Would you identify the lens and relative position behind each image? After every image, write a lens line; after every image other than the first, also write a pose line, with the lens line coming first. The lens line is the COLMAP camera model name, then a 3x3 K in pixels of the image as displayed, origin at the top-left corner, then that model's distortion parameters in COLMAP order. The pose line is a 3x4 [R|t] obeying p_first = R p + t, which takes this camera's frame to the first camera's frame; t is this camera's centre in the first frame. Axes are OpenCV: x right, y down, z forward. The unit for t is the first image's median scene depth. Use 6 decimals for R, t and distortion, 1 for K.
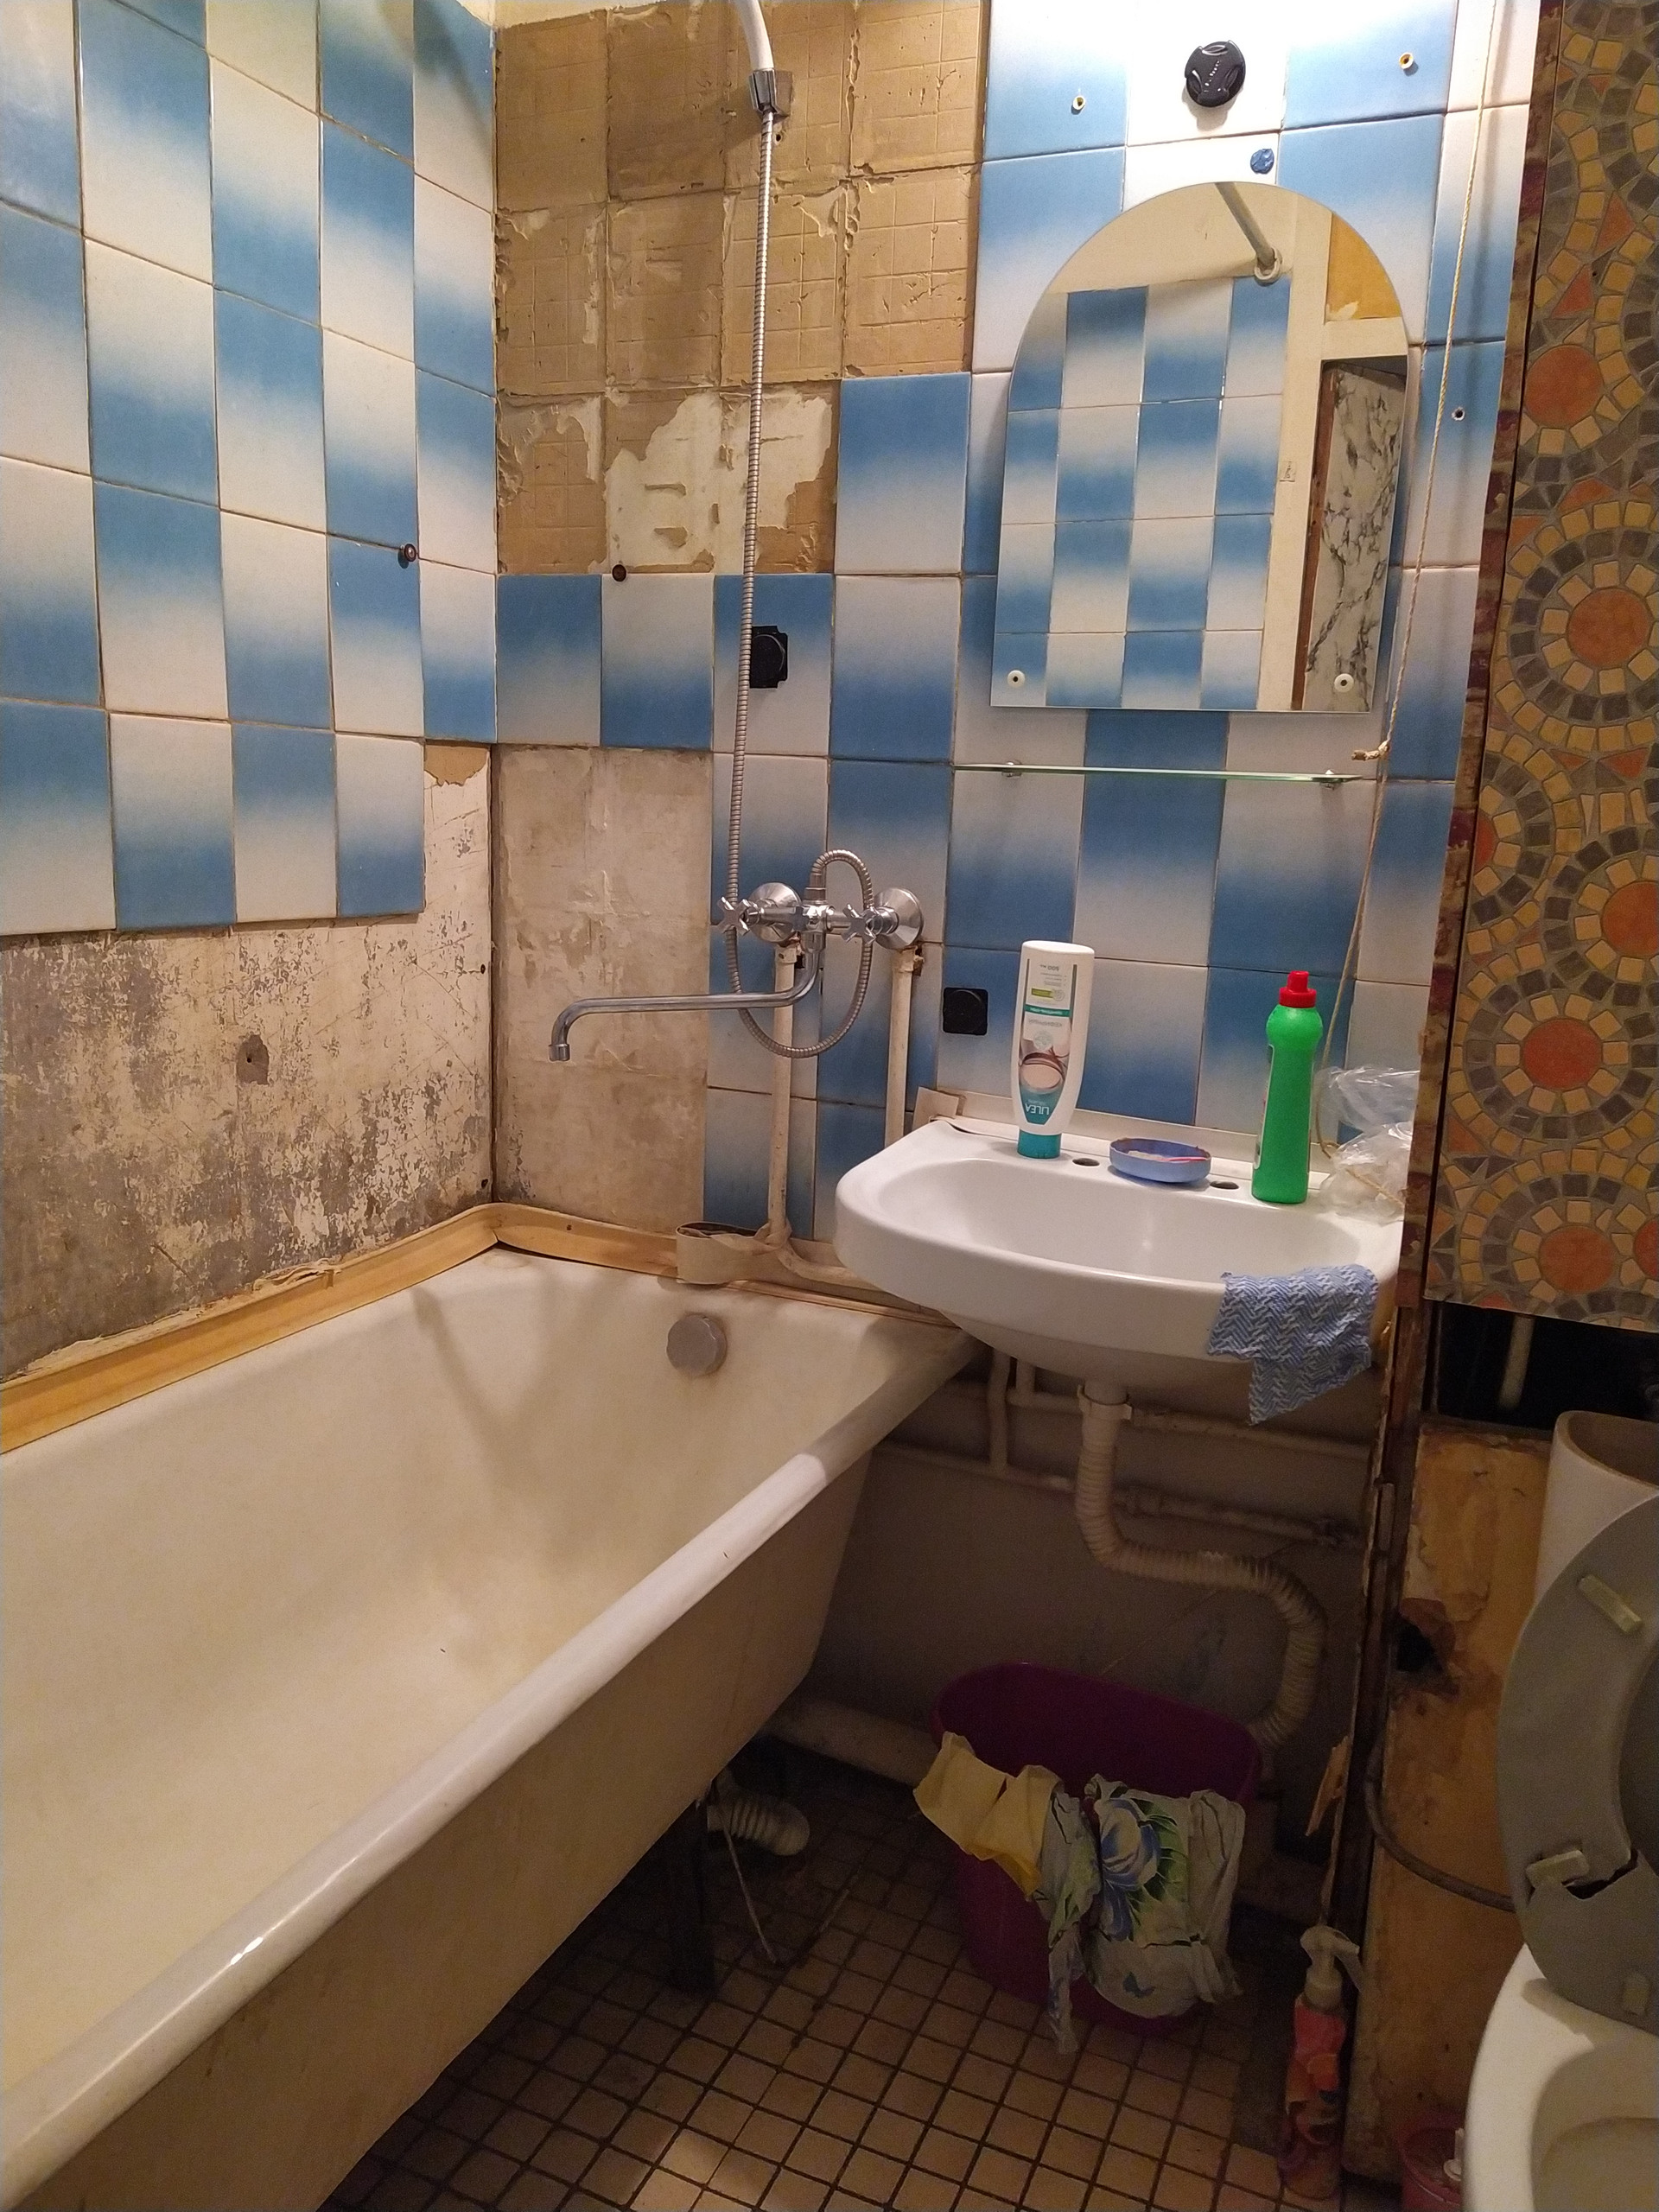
lens RADIAL K [[1618.3, 0, 829.5], [0, 1618.3, 1106.0], [0, 0, 1]] dist [0.112111, -0.163316]
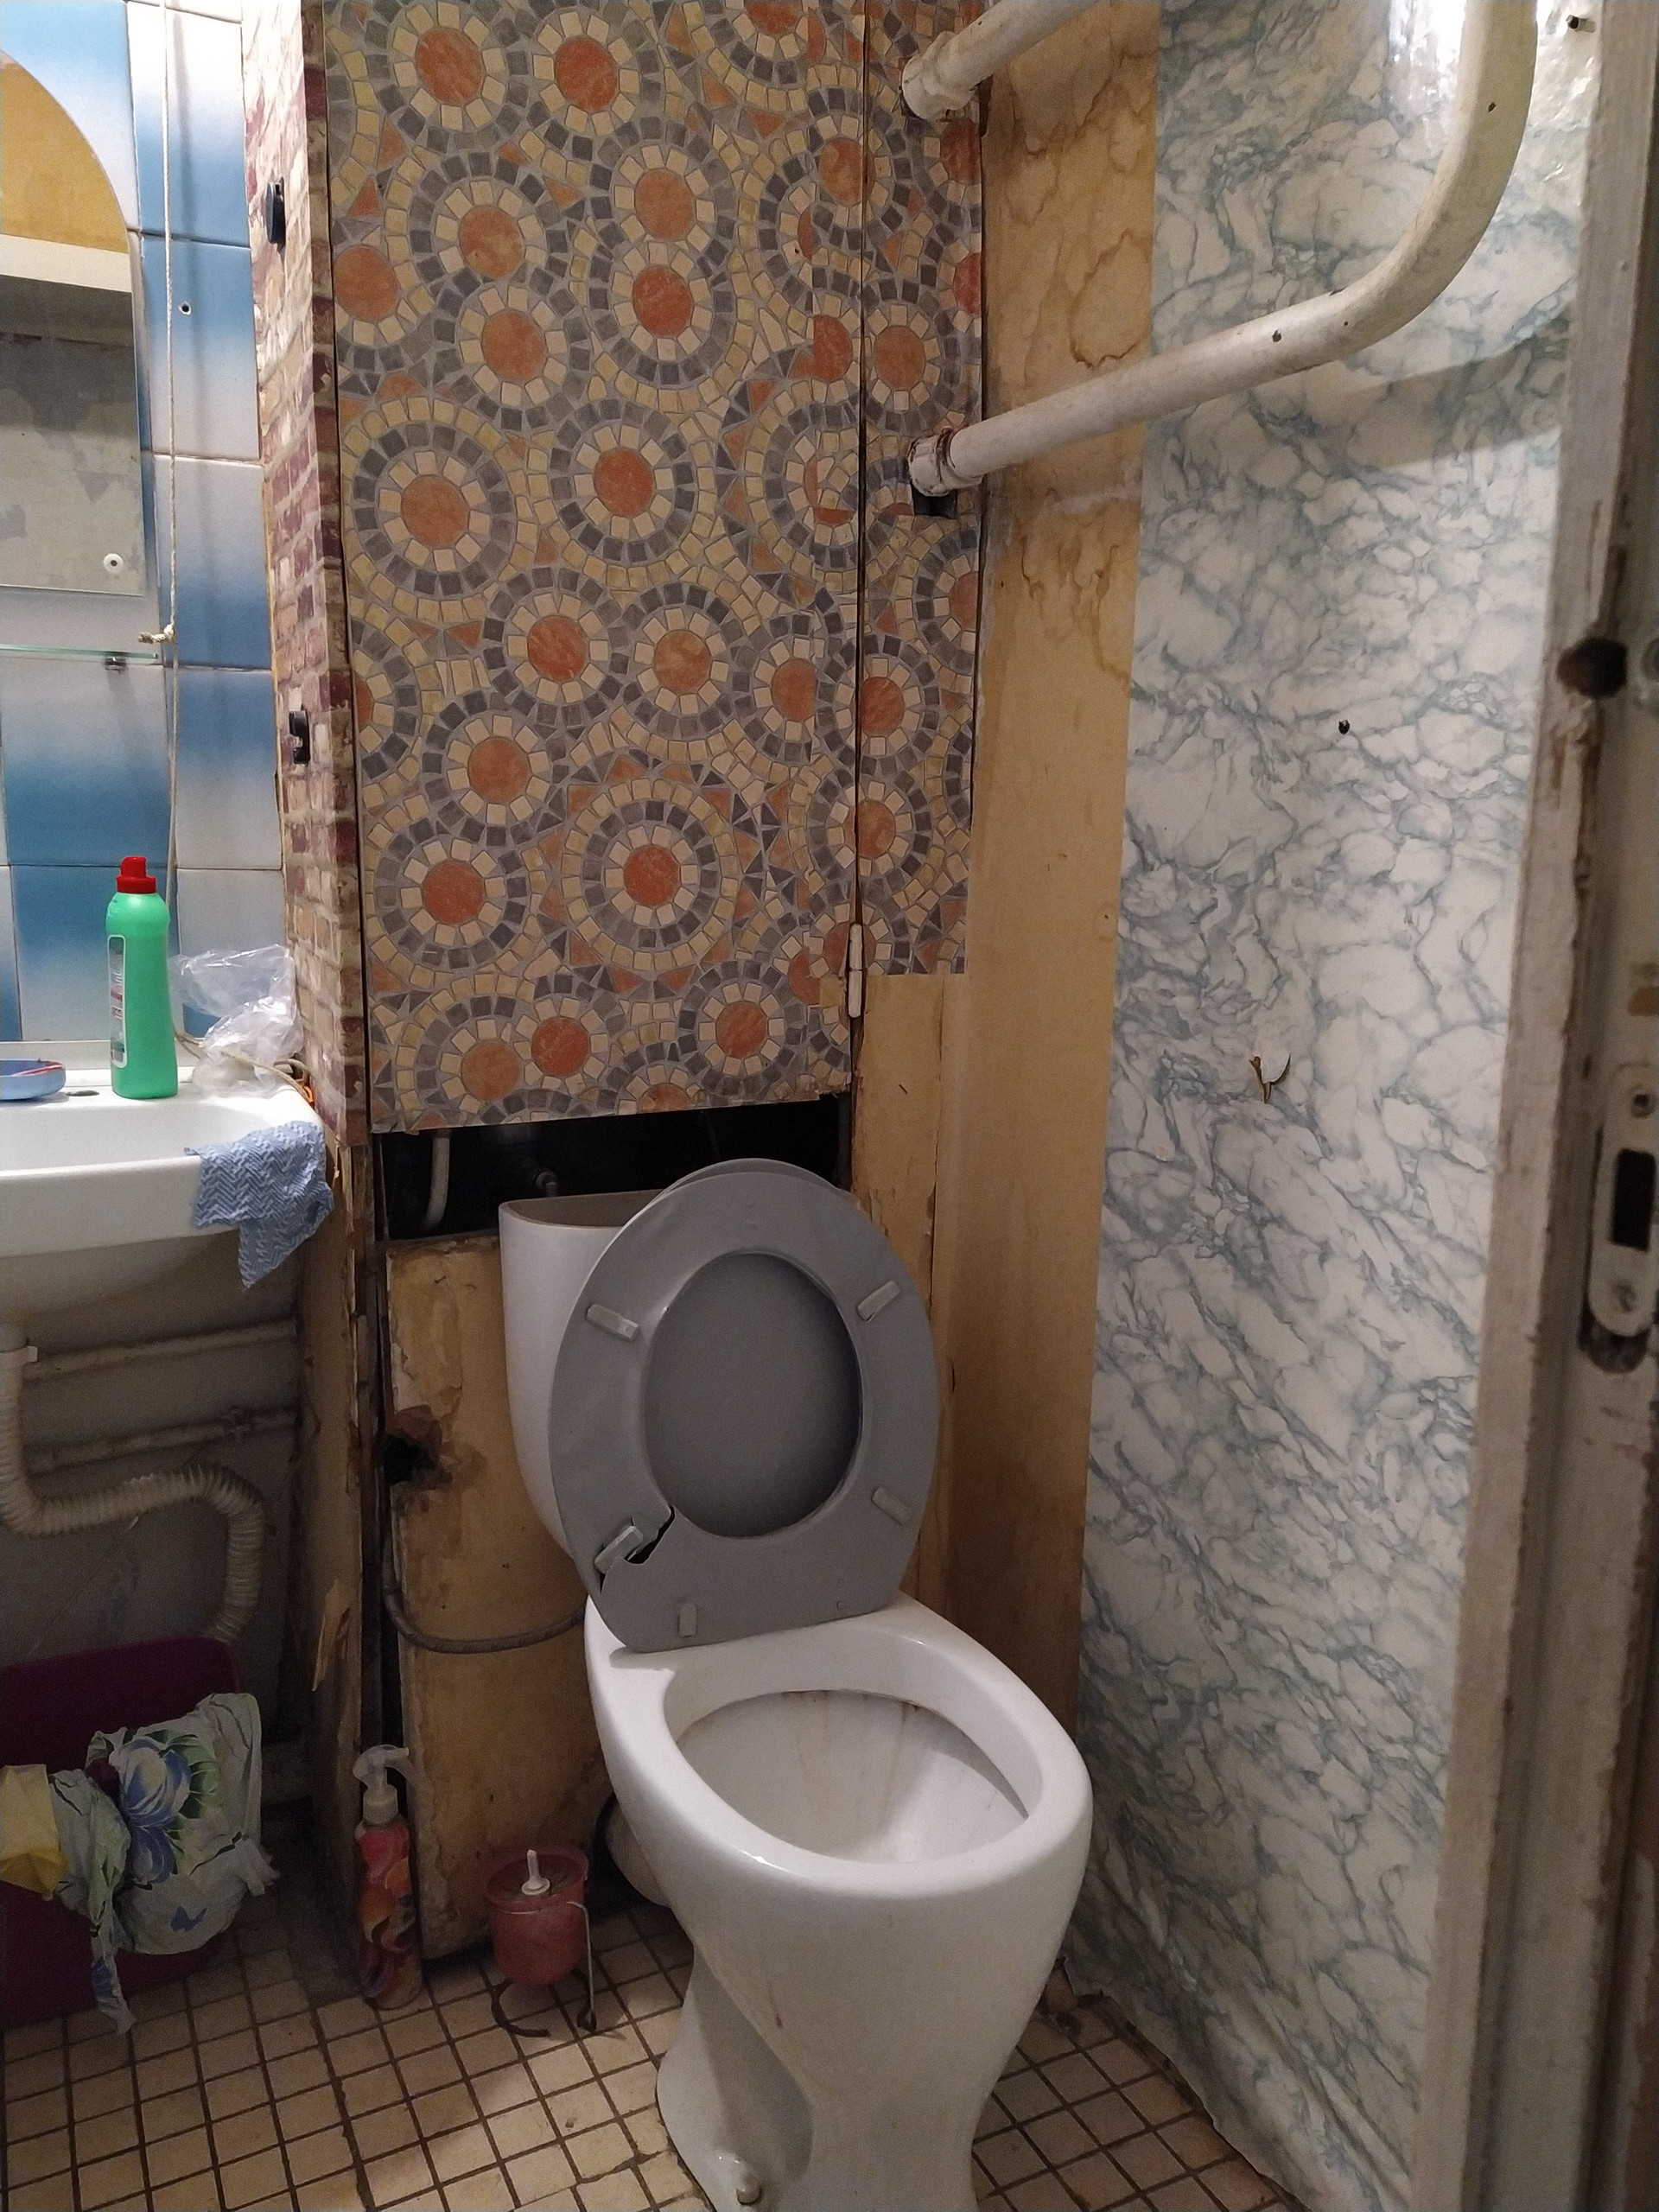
lens RADIAL K [[1618.3, 0, 829.5], [0, 1618.3, 1106.0], [0, 0, 1]] dist [0.112111, -0.163316]
pose [[0.634471, -0.161330, 0.755922, -0.265276], [0.160672, 0.984141, 0.075179, 0.069873], [-0.756062, 0.073756, 0.650330, 0.075563]]
